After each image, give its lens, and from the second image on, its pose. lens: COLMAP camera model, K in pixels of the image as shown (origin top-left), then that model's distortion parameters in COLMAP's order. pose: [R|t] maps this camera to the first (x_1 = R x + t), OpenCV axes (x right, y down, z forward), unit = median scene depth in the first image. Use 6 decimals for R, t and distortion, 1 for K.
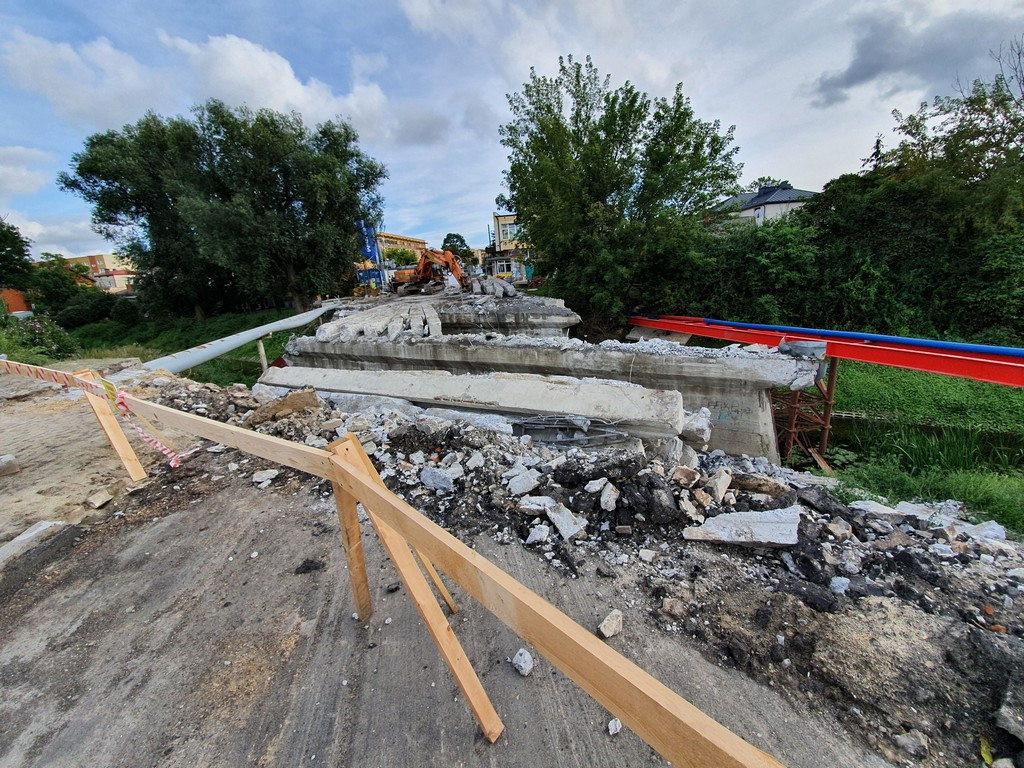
lens RADIAL K [[405.7, 0, 516.5], [0, 405.7, 376.7], [0, 0, 1]] dist [0.009722, -0.016598]
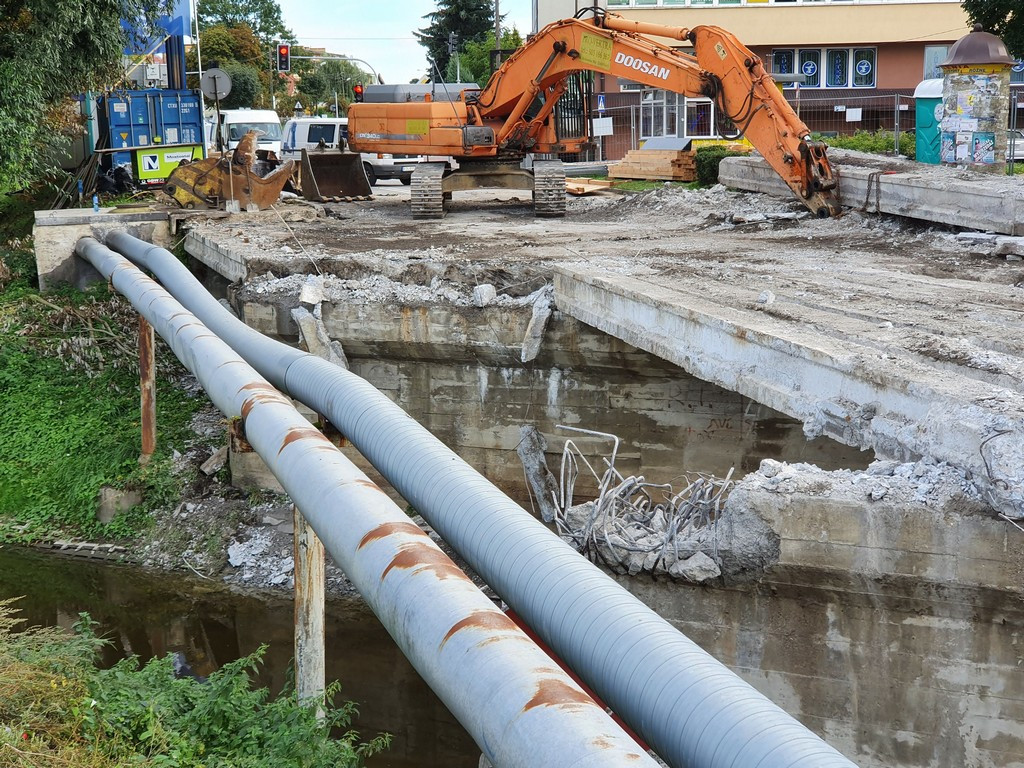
lens RADIAL K [[1519.4, 0, 526.3], [0, 1519.4, 377.7], [0, 0, 1]] dist [0.165141, -0.618747]
pose [[0.995590, 0.043790, 0.082969, -0.545500], [-0.035378, 0.994332, -0.100266, -0.057347], [-0.086890, 0.096888, 0.991495, 0.344526]]
